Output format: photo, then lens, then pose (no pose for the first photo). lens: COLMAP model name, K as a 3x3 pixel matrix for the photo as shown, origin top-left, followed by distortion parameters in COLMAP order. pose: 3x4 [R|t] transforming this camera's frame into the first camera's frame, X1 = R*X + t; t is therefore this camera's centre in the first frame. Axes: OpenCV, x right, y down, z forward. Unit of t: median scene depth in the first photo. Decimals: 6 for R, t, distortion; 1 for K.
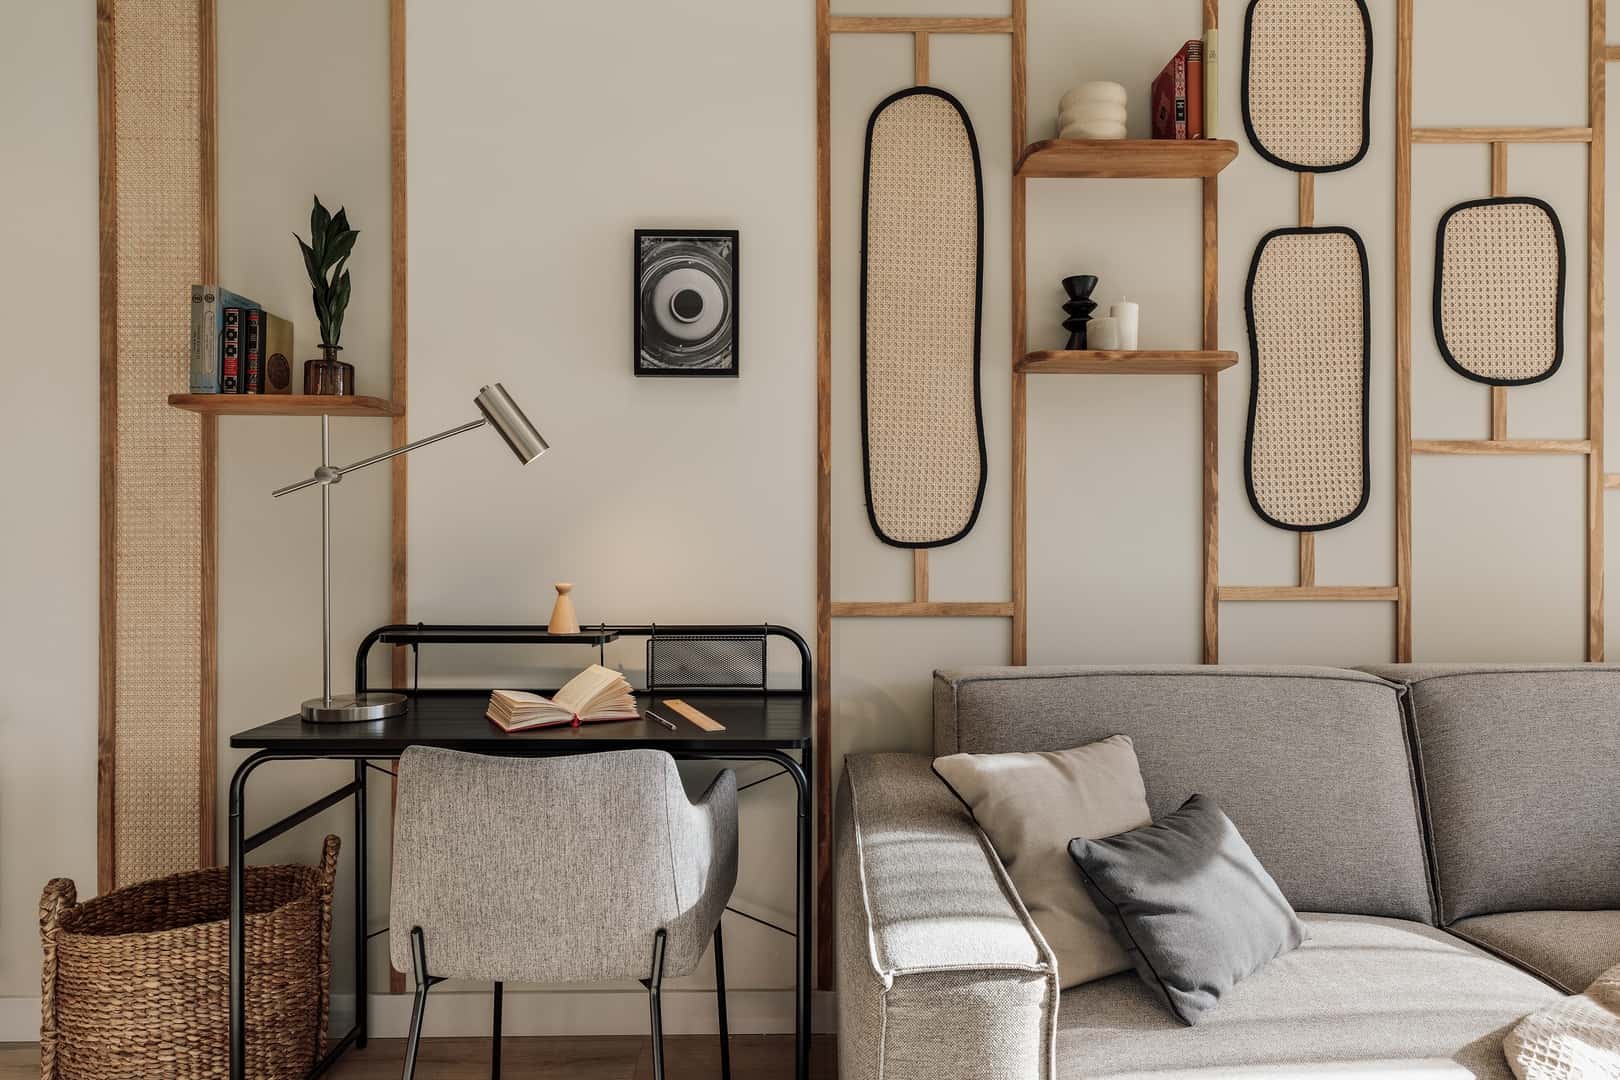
lens RADIAL K [[937.5, 0, 808.4], [0, 937.5, 540.3], [0, 0, 1]] dist [0.013660, -0.001644]
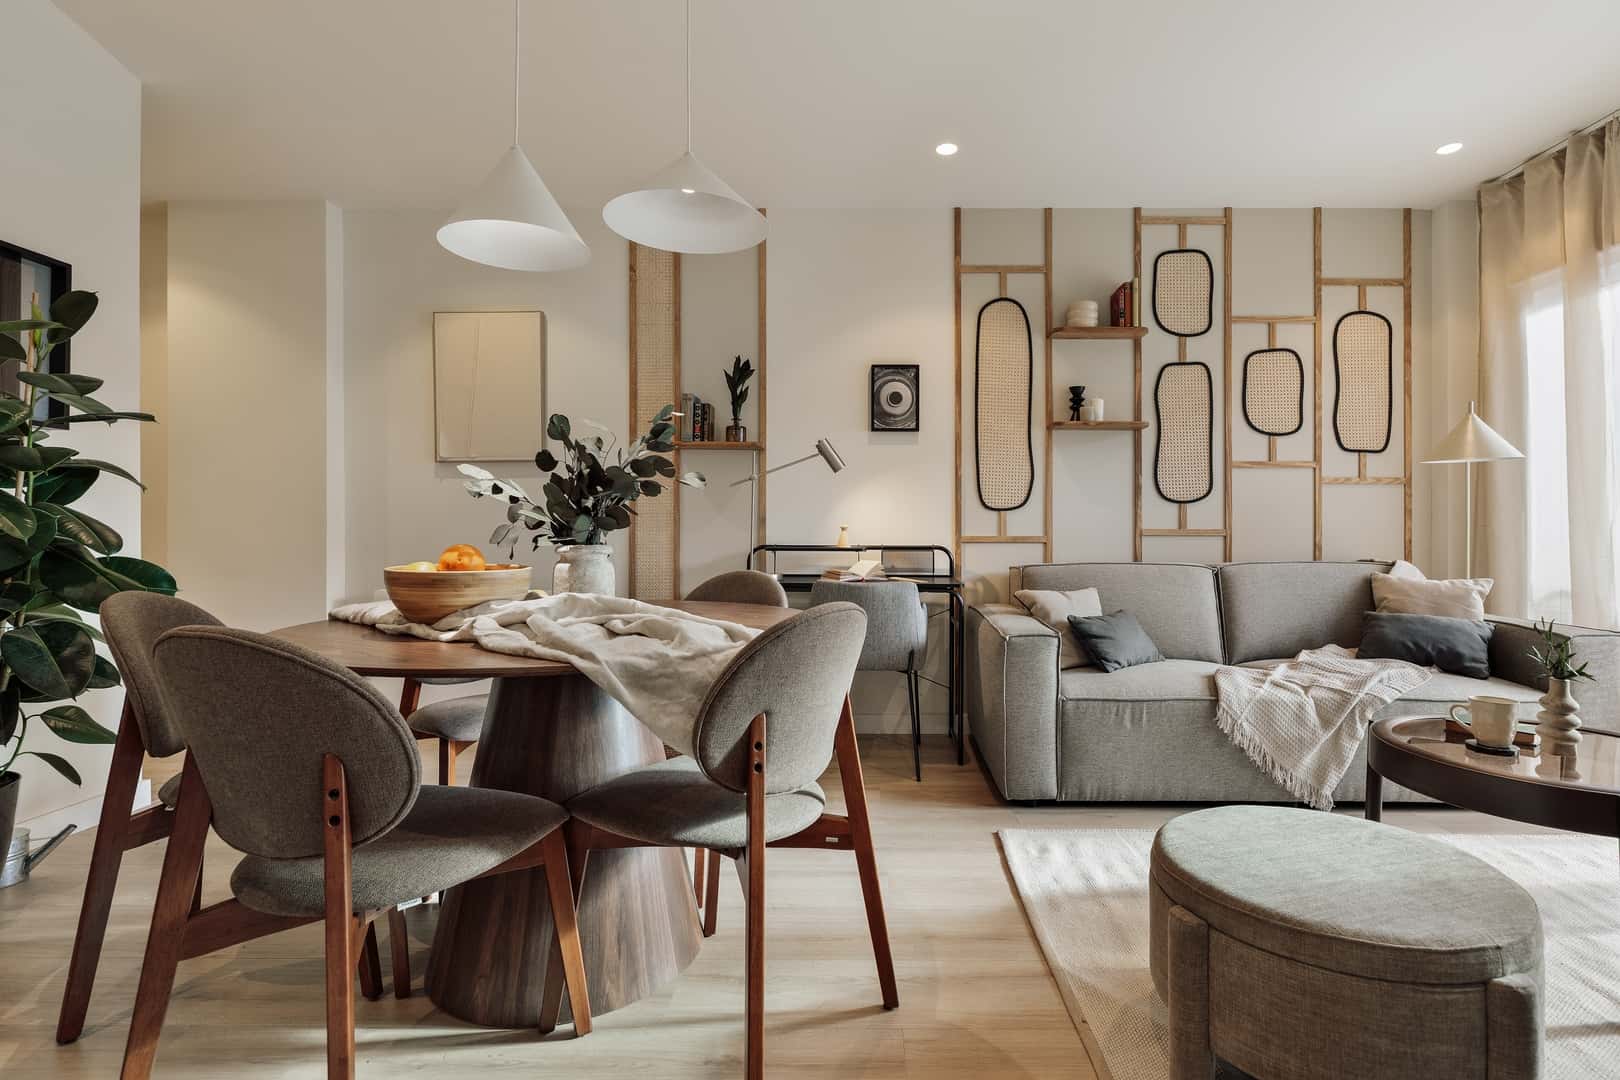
lens RADIAL K [[809.7, 0, 818.1], [0, 809.7, 533.3], [0, 0, 1]] dist [-0.013190, 0.000722]
pose [[0.999496, 0.003258, -0.031570, -0.246558], [-0.003201, 0.999993, 0.001871, 0.057440], [0.031576, -0.001769, 0.999500, -0.877385]]
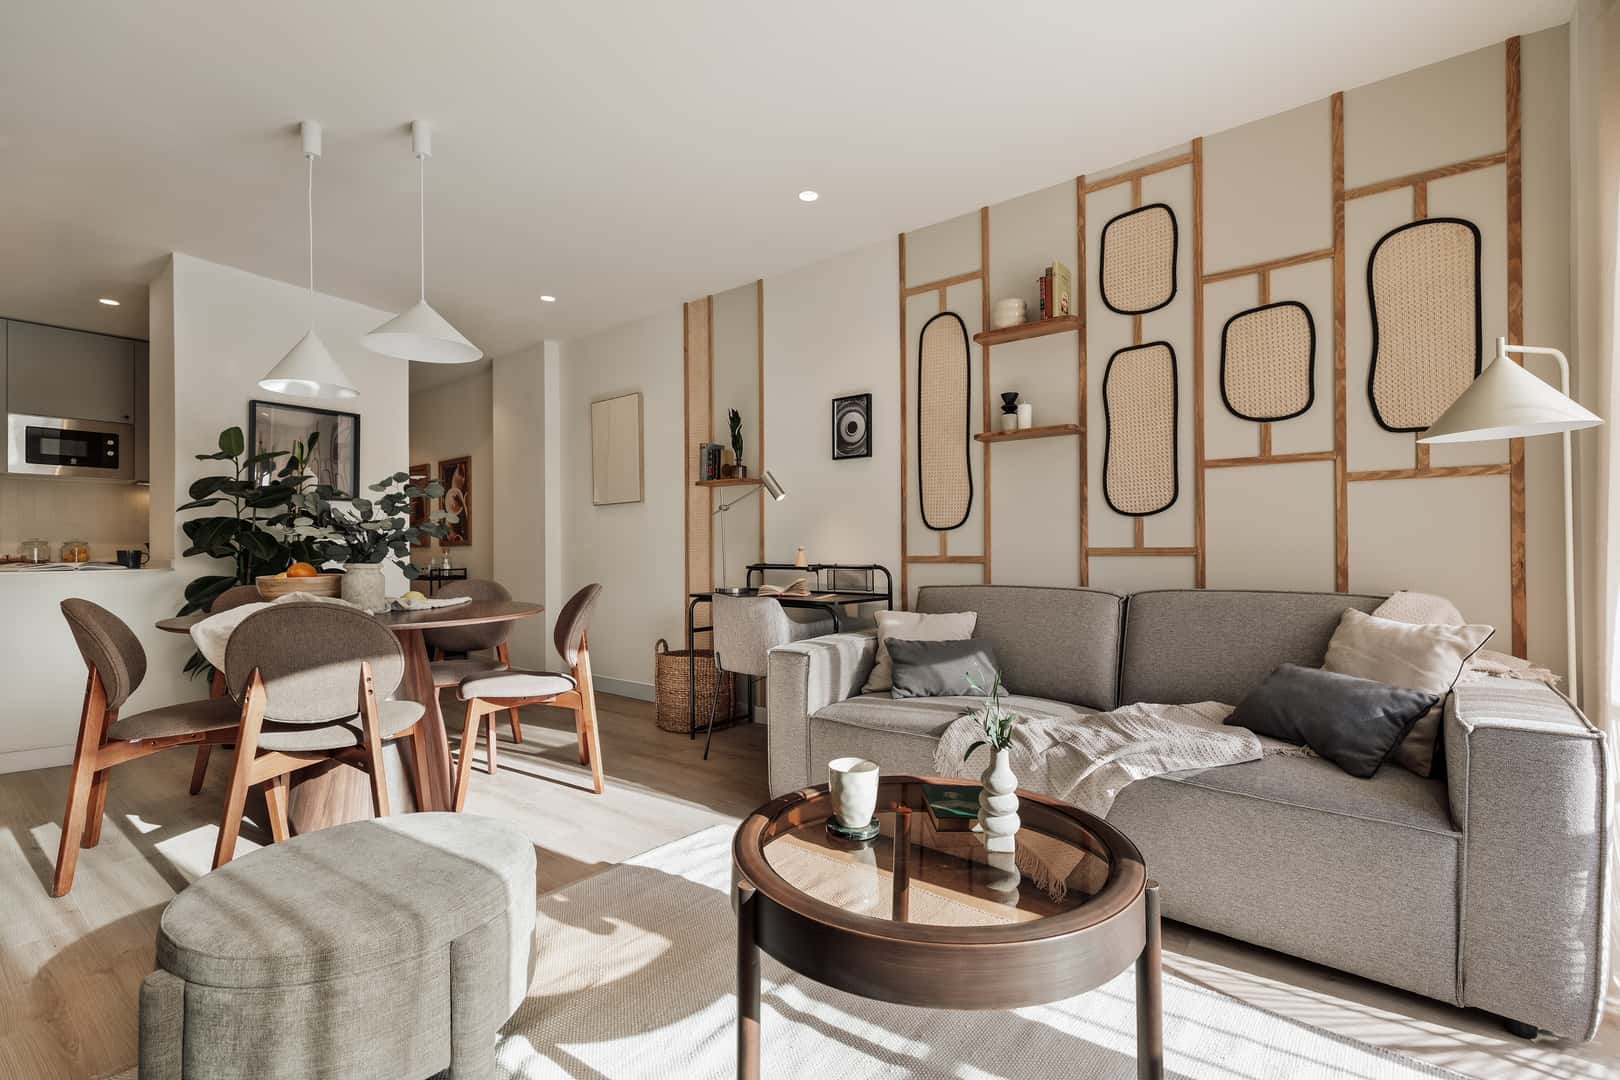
lens RADIAL K [[737.9, 0, 800.7], [0, 737.9, 549.7], [0, 0, 1]] dist [0.003871, -0.001078]
pose [[0.765697, -0.004055, -0.643189, 0.949899], [0.005716, 0.999984, 0.000501, 0.050159], [0.643176, -0.004060, 0.765708, -0.487486]]
